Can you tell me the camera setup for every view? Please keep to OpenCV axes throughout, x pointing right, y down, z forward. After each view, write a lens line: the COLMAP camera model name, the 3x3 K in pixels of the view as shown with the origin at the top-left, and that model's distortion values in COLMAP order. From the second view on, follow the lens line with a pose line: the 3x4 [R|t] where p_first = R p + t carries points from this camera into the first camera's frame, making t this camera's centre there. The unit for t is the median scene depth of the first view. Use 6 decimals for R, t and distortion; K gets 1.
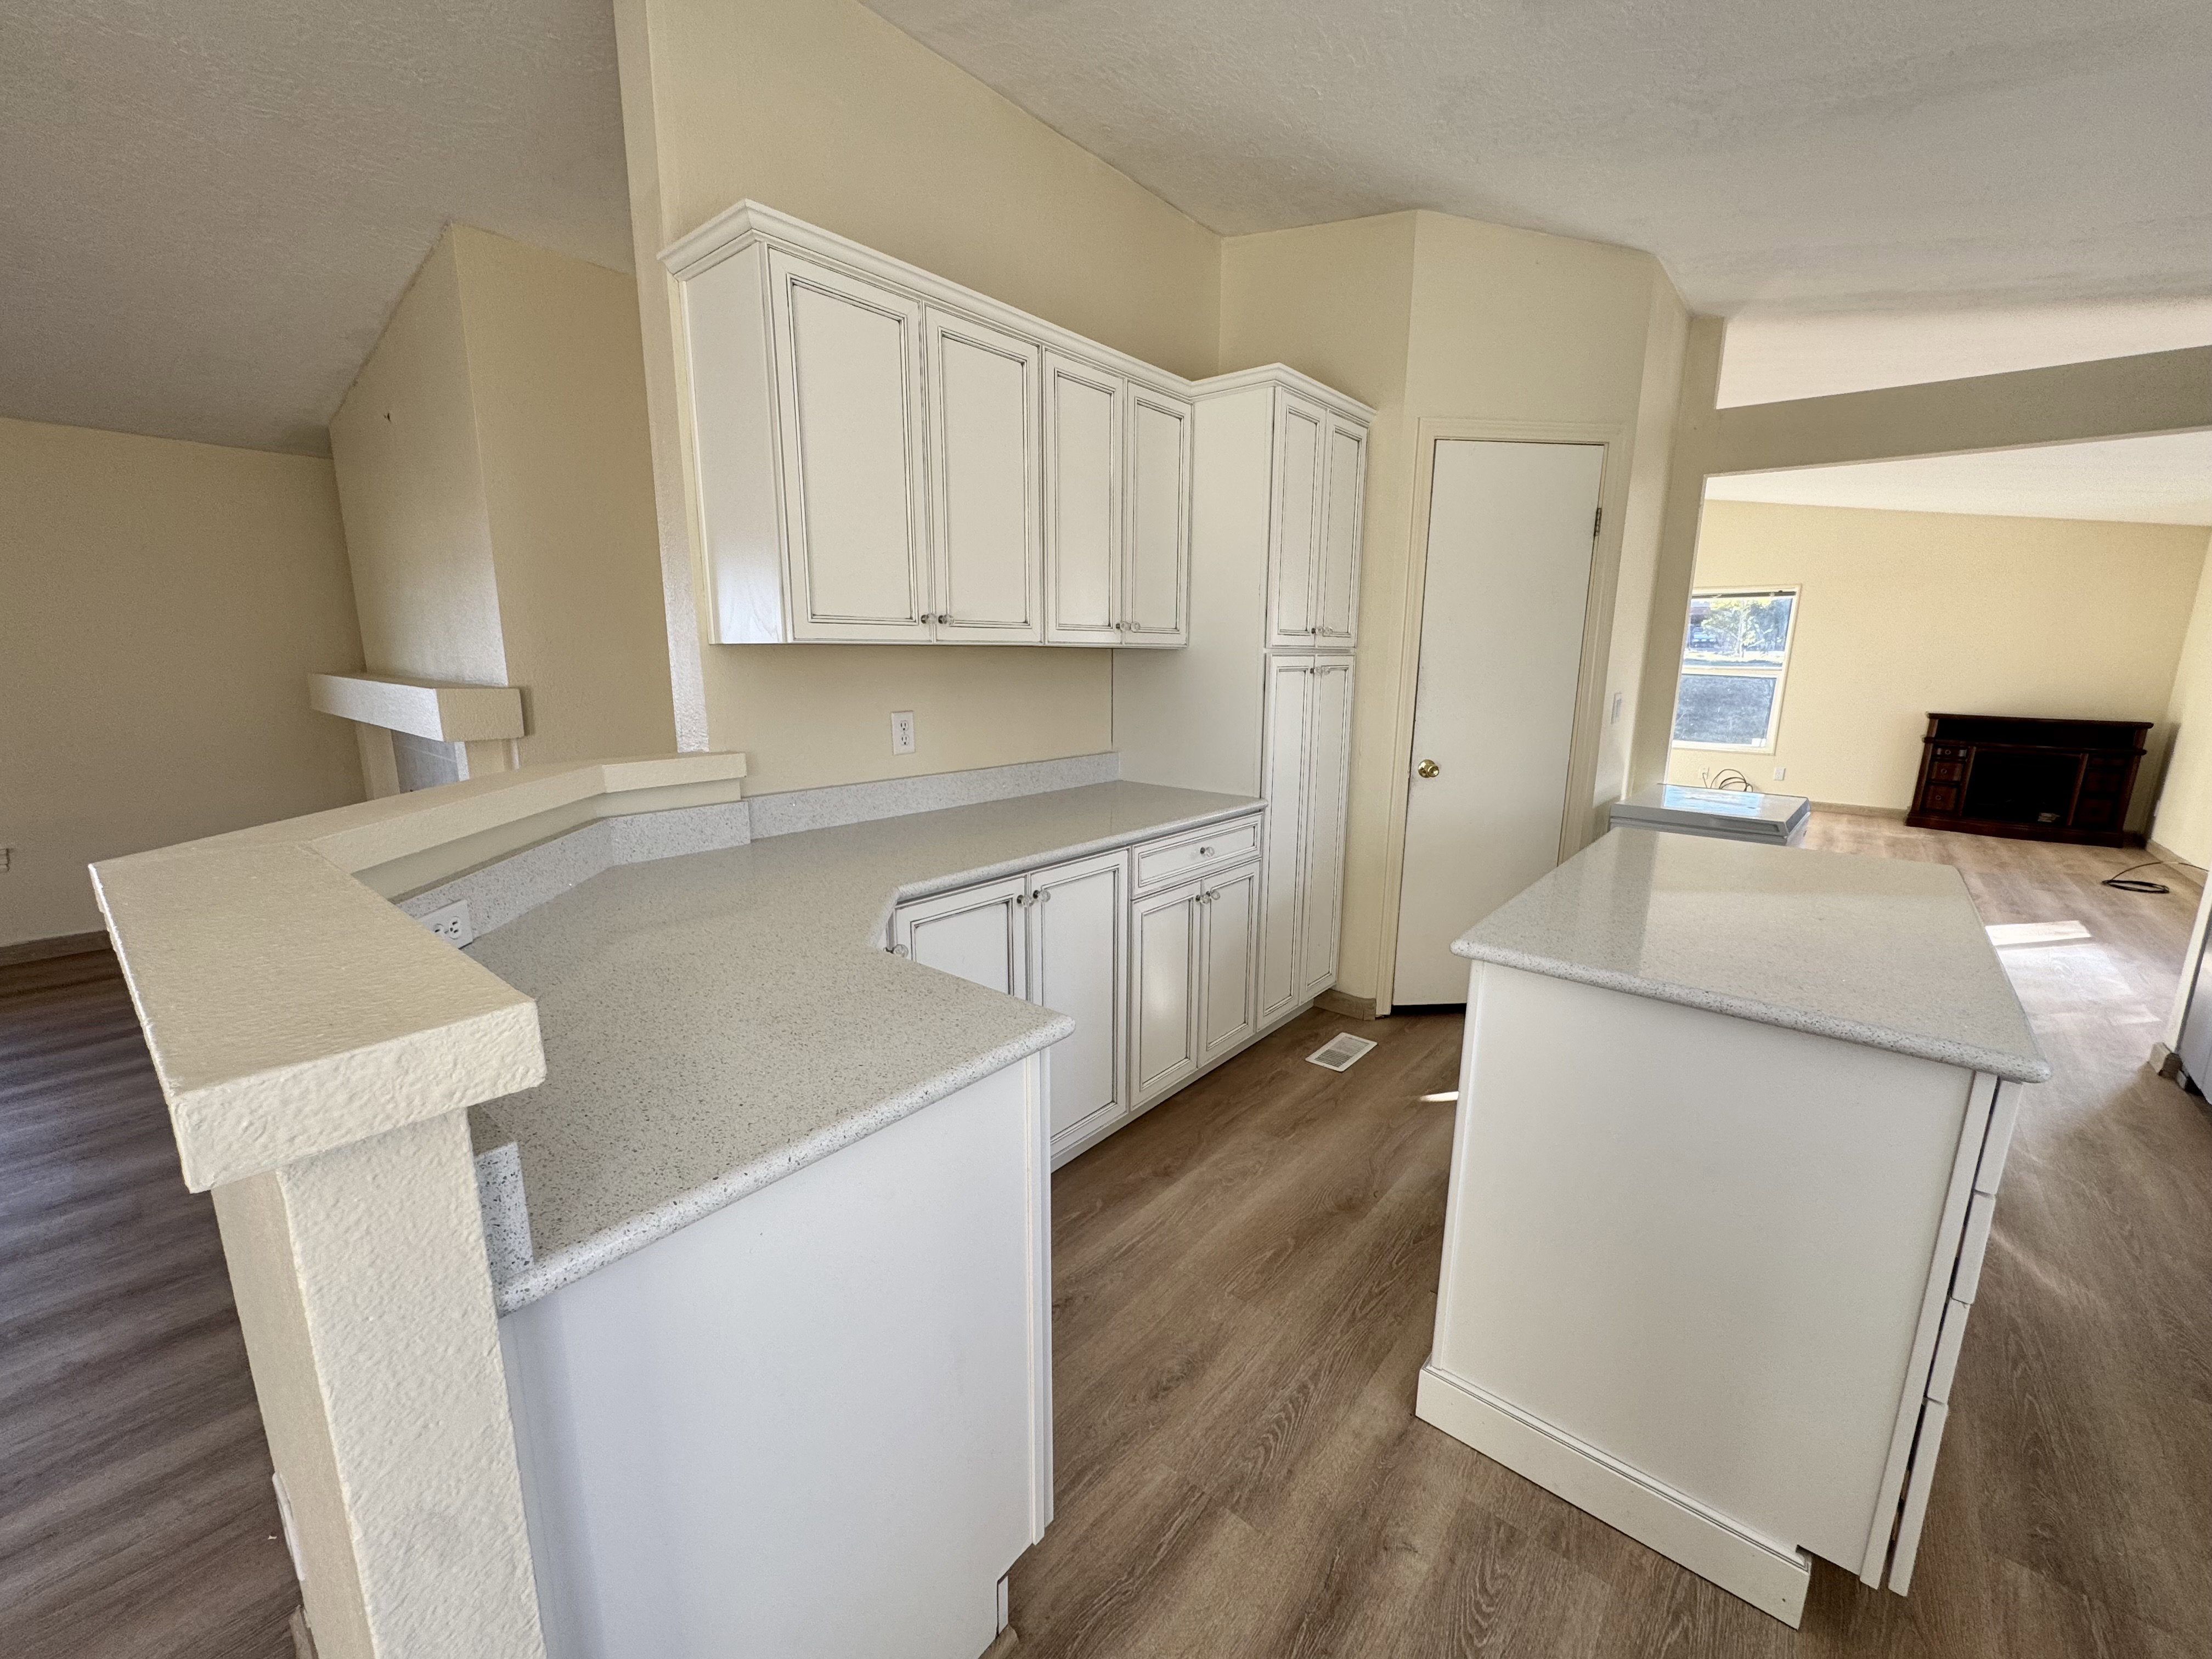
lens RADIAL K [[879.1, 0, 1106.0], [0, 879.1, 829.5], [0, 0, 1]] dist [-0.007024, 0.000239]
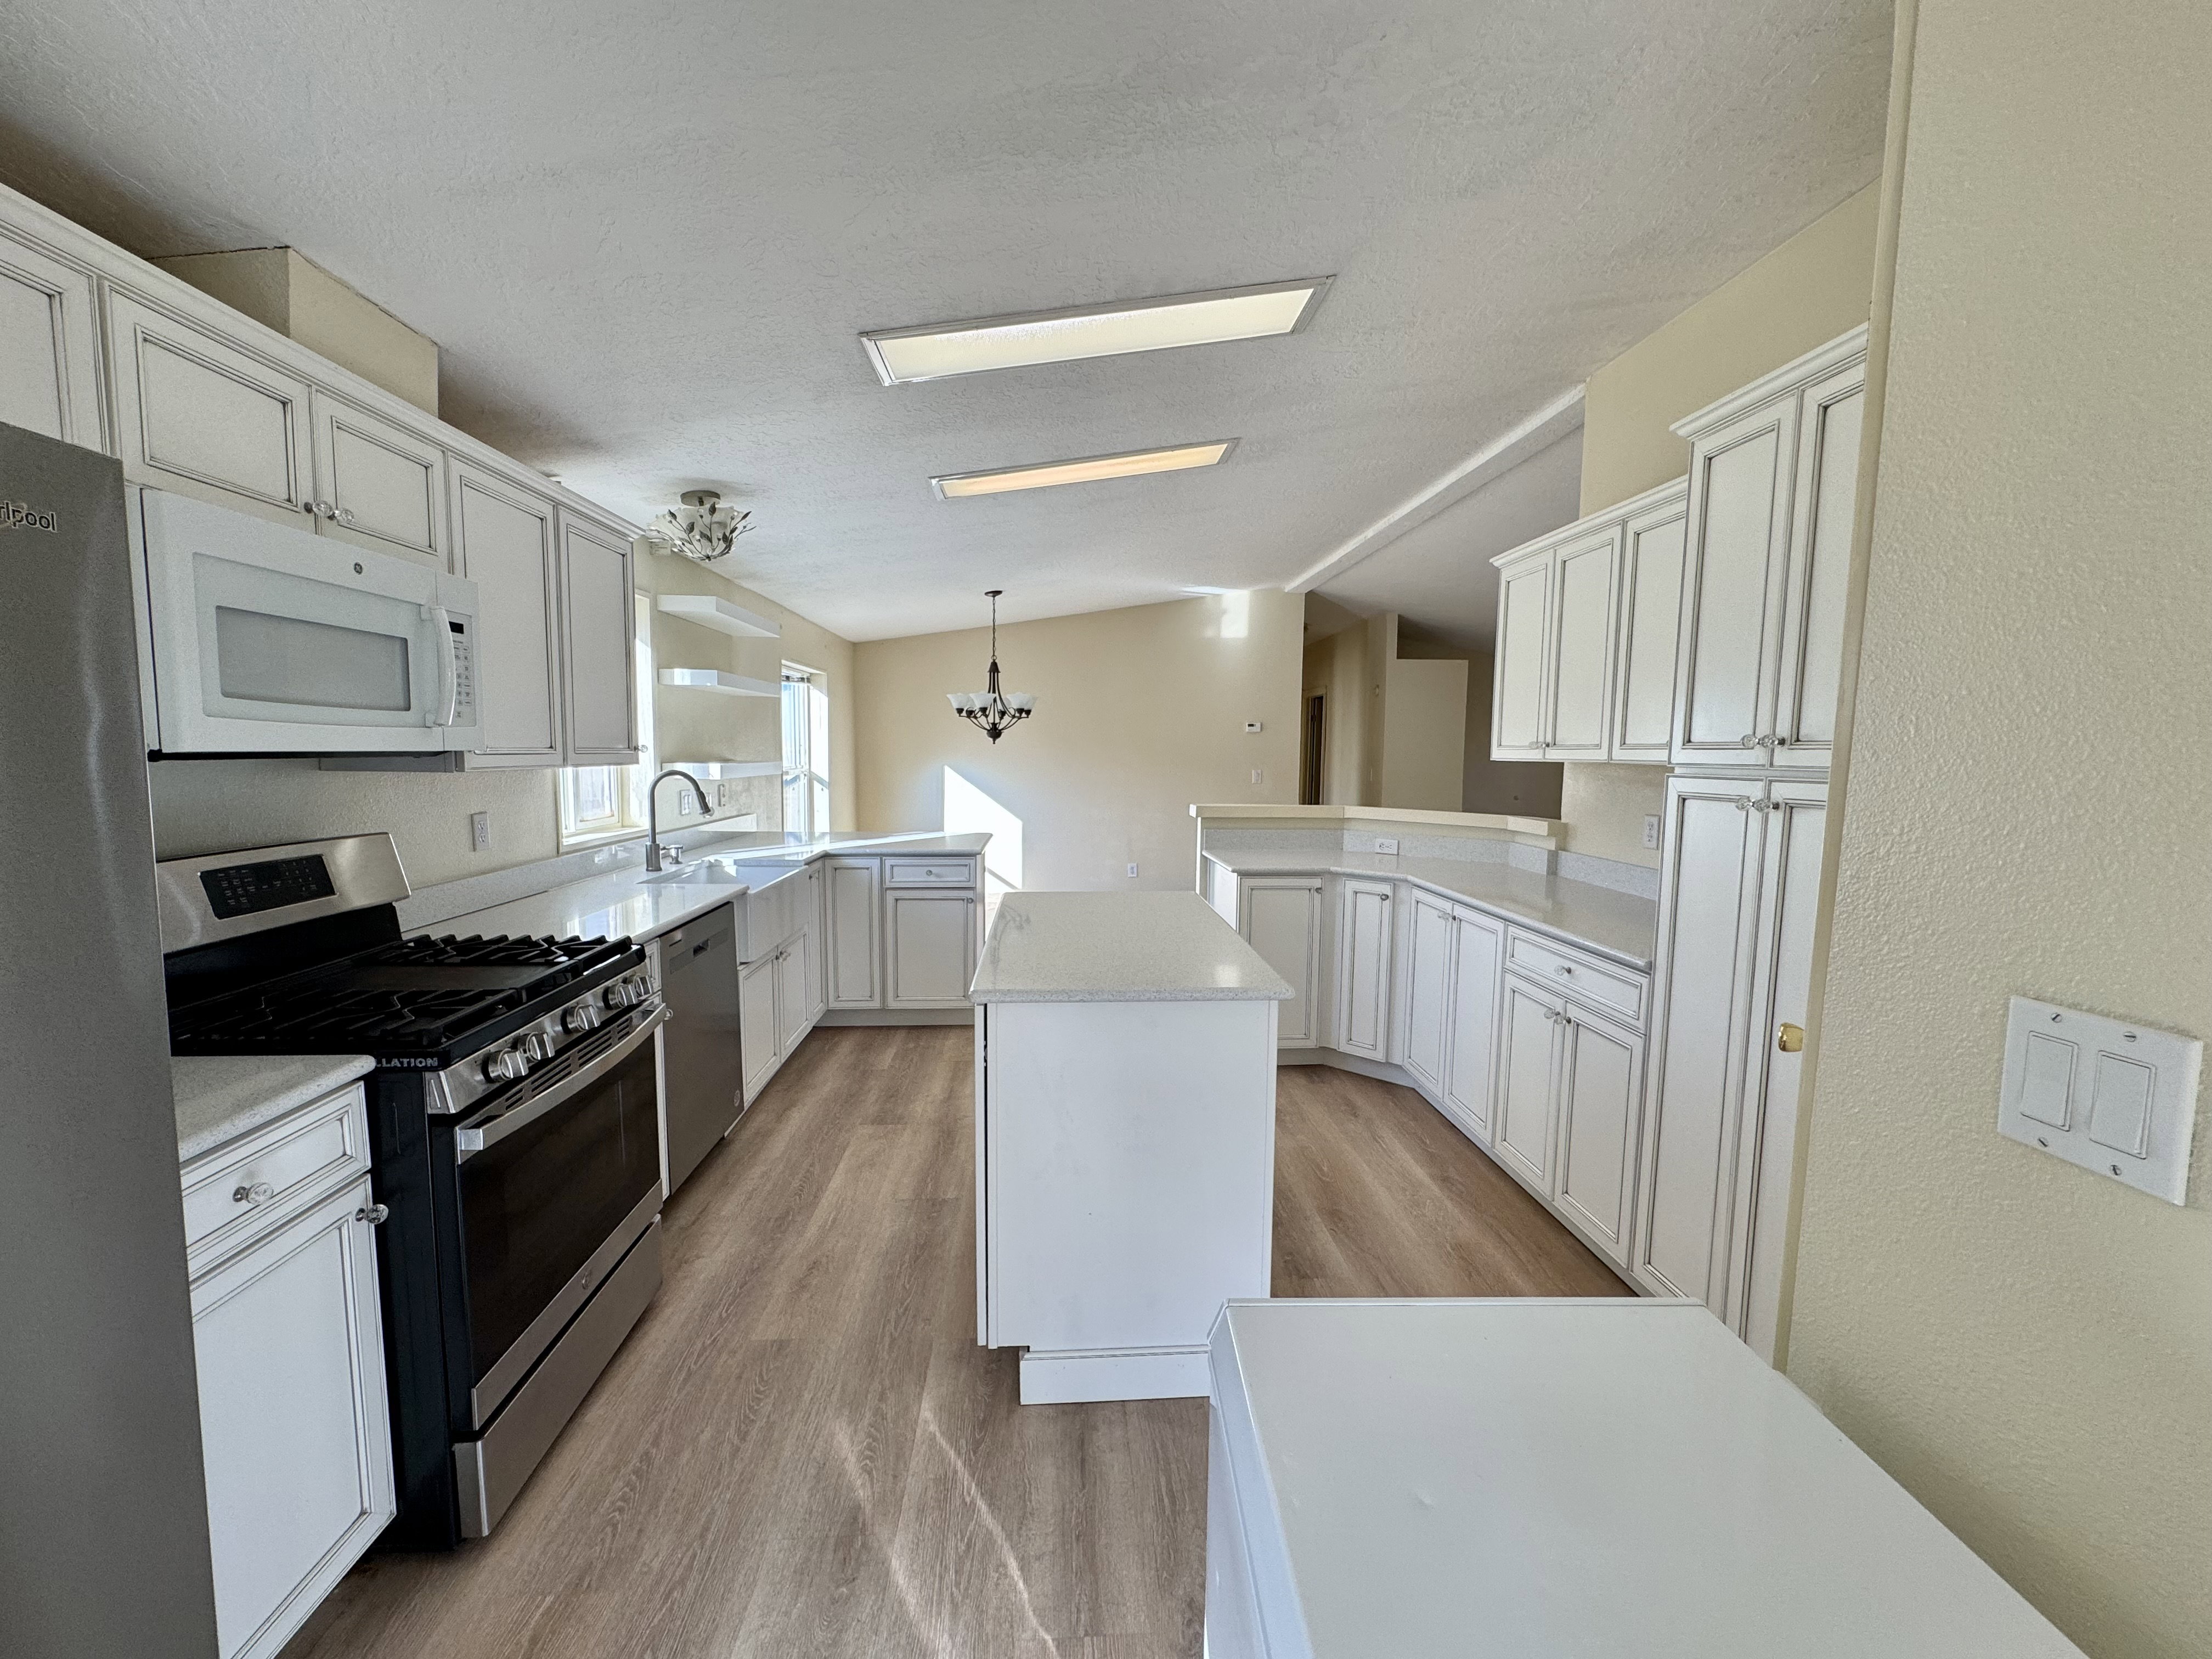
lens RADIAL K [[879.9, 0, 1106.0], [0, 879.9, 829.5], [0, 0, 1]] dist [-0.024297, 0.000010]
pose [[-0.721145, 0.047058, -0.691184, 0.478352], [-0.154072, 0.961811, 0.226234, -0.111573], [0.675434, 0.269640, -0.686355, 0.535139]]
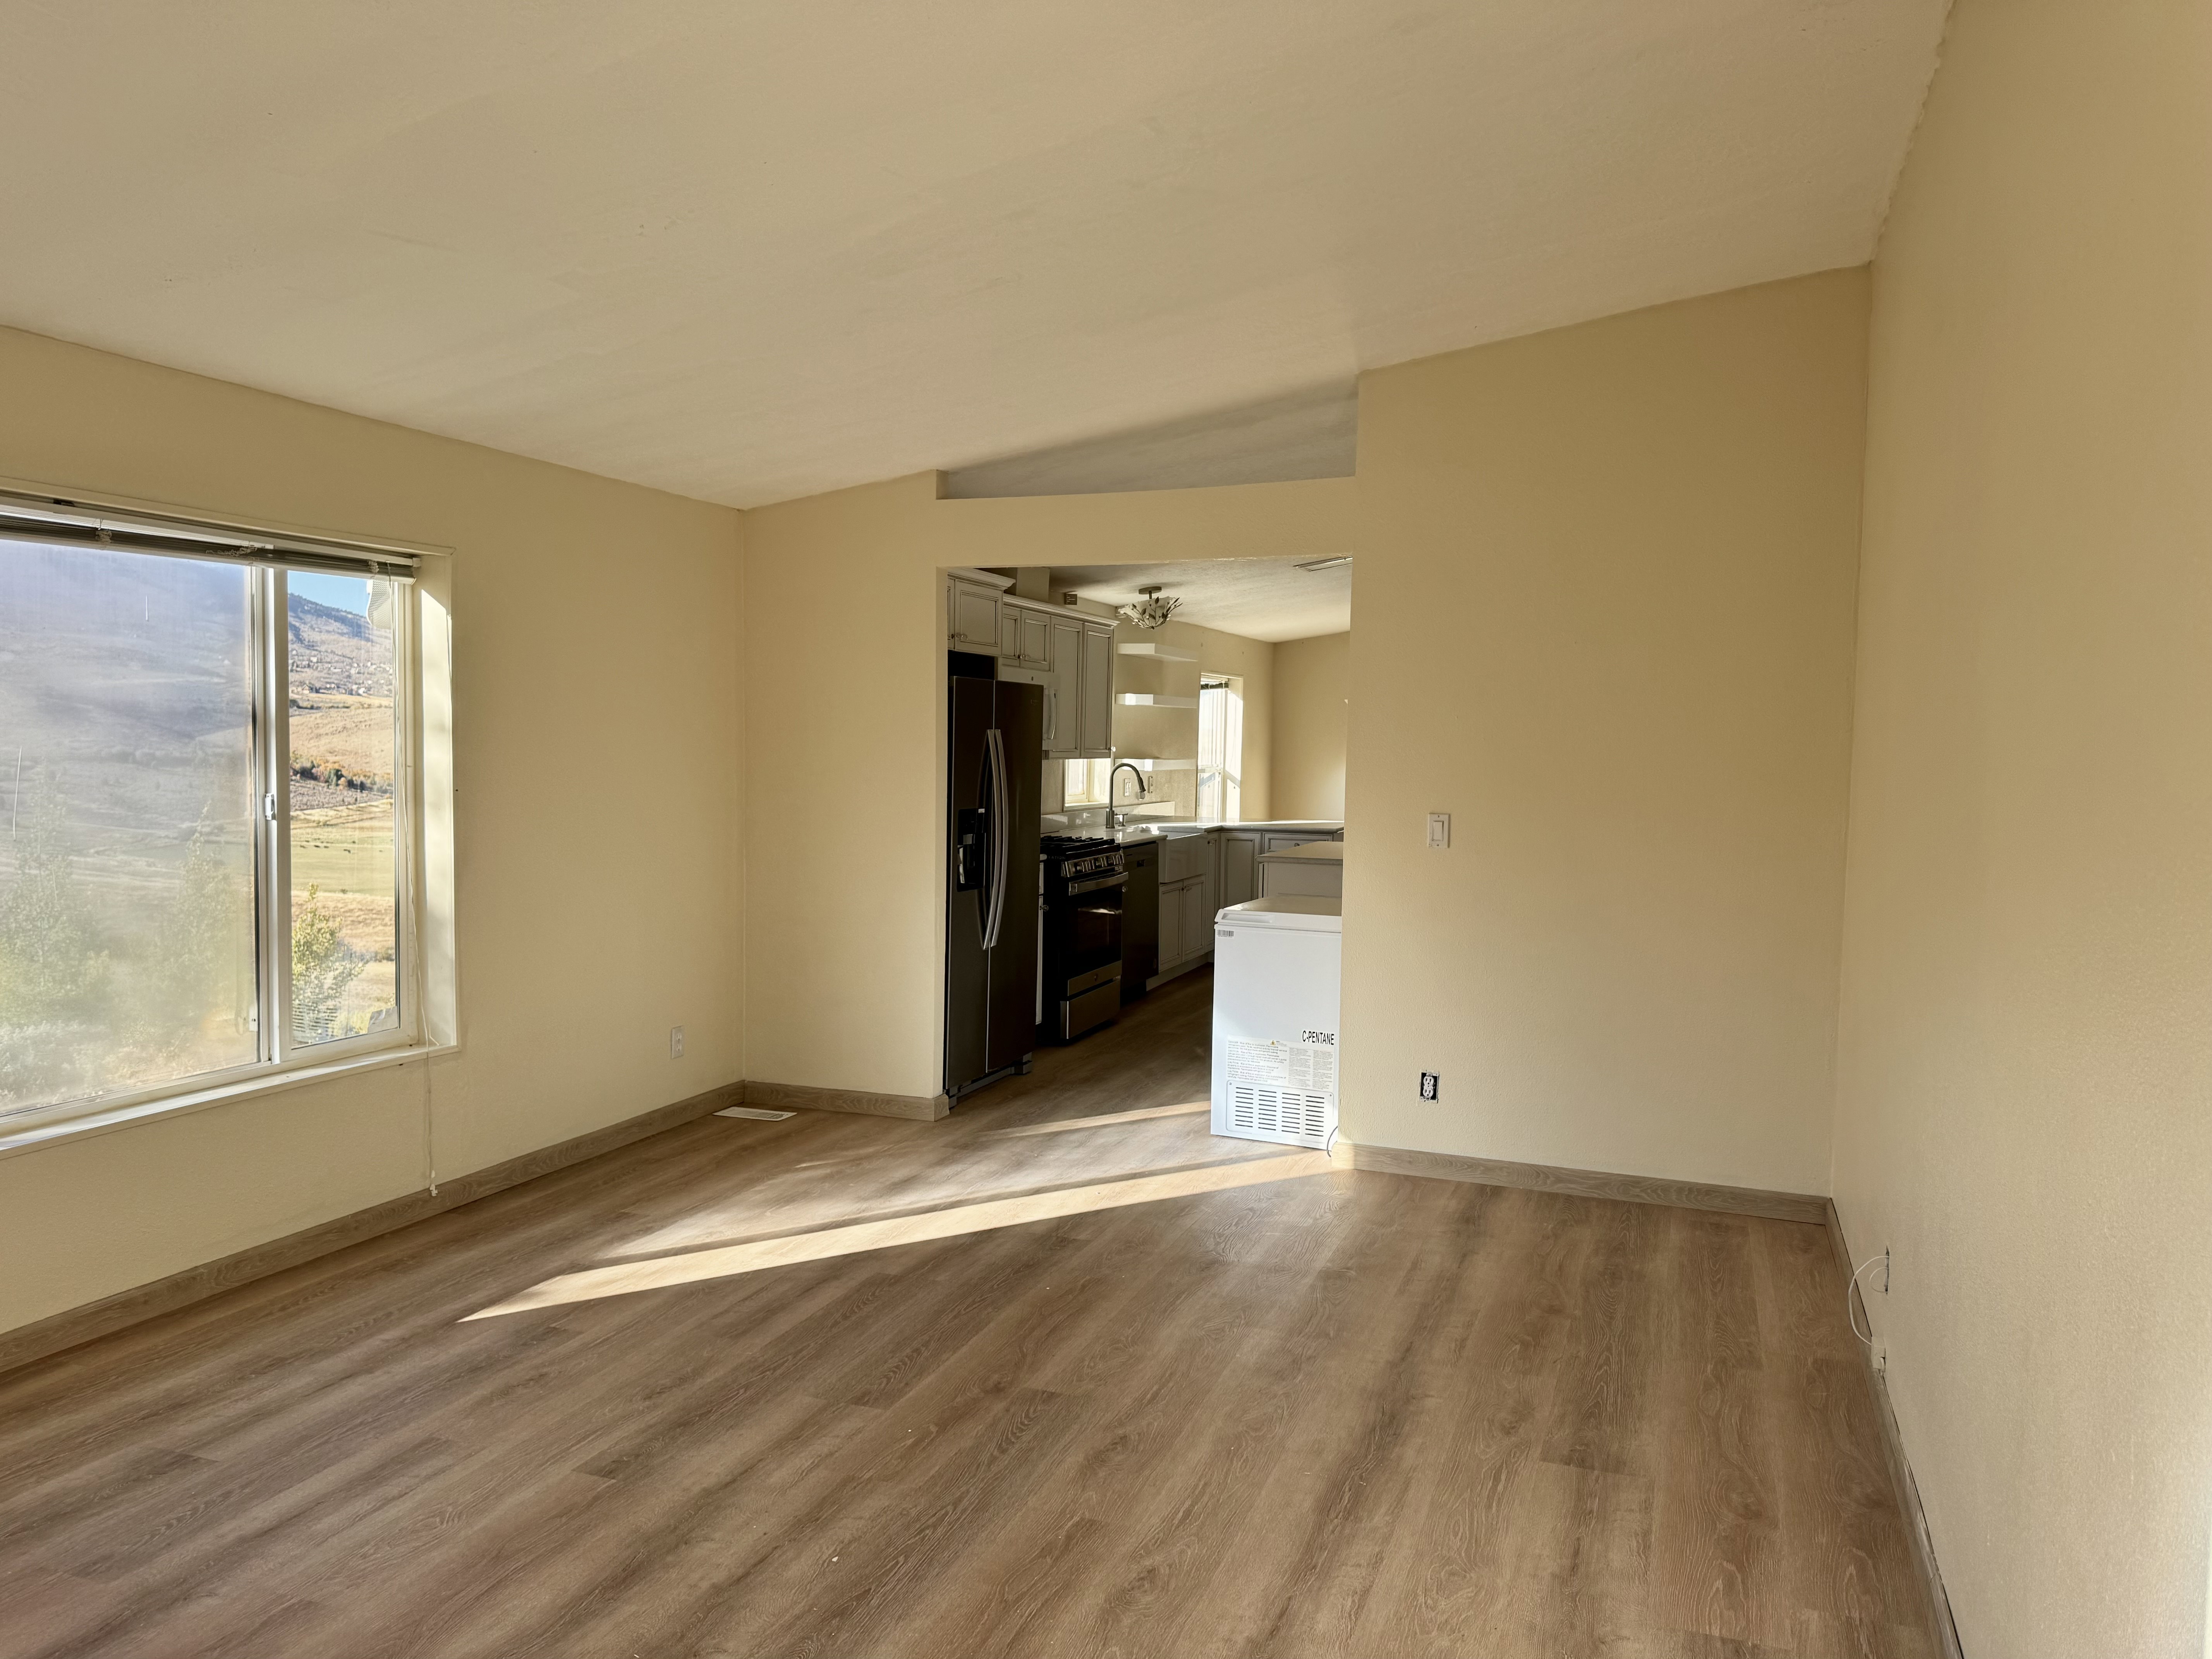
lens RADIAL K [[1553.2, 0, 1114.5], [0, 1553.2, 828.9], [0, 0, 1]] dist [0.048287, -0.063367]
pose [[-0.941035, -0.005598, -0.338263, 0.827164], [-0.091966, 0.966443, 0.239854, -0.287079], [0.325569, 0.256820, -0.909972, 1.384490]]
